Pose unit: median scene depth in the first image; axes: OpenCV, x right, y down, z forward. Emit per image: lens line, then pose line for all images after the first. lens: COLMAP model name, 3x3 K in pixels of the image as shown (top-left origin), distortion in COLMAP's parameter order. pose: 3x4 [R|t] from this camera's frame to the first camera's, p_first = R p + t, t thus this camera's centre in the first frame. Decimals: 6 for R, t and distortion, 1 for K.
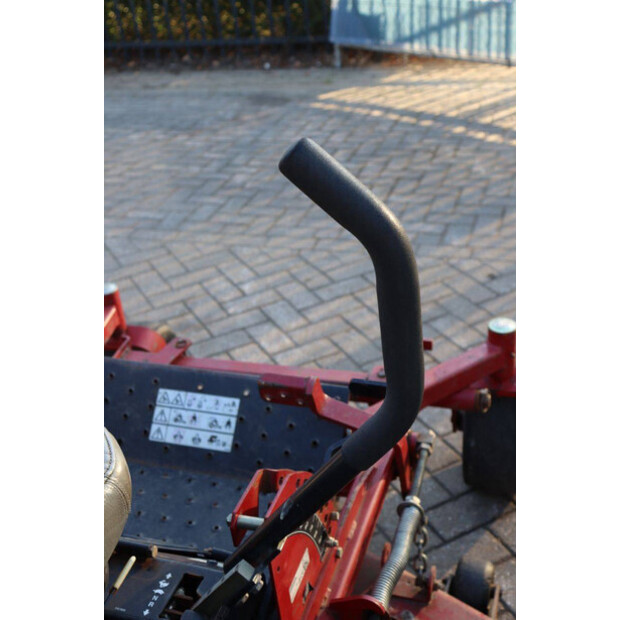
lens RADIAL K [[816.5, 0, 310.0], [0, 816.5, 310.0], [0, 0, 1]] dist [0.031025, 0.047418]
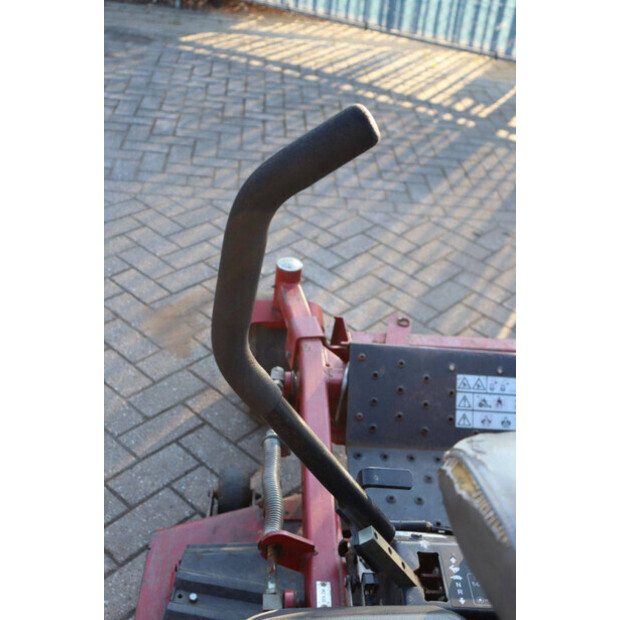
lens RADIAL K [[749.7, 0, 310.0], [0, 749.7, 310.0], [0, 0, 1]] dist [0.008439, 0.039084]
pose [[0.914696, -0.046689, 0.401436, -0.398216], [0.007651, 0.995127, 0.098304, -0.040021], [-0.404069, -0.086847, 0.910596, 0.146160]]
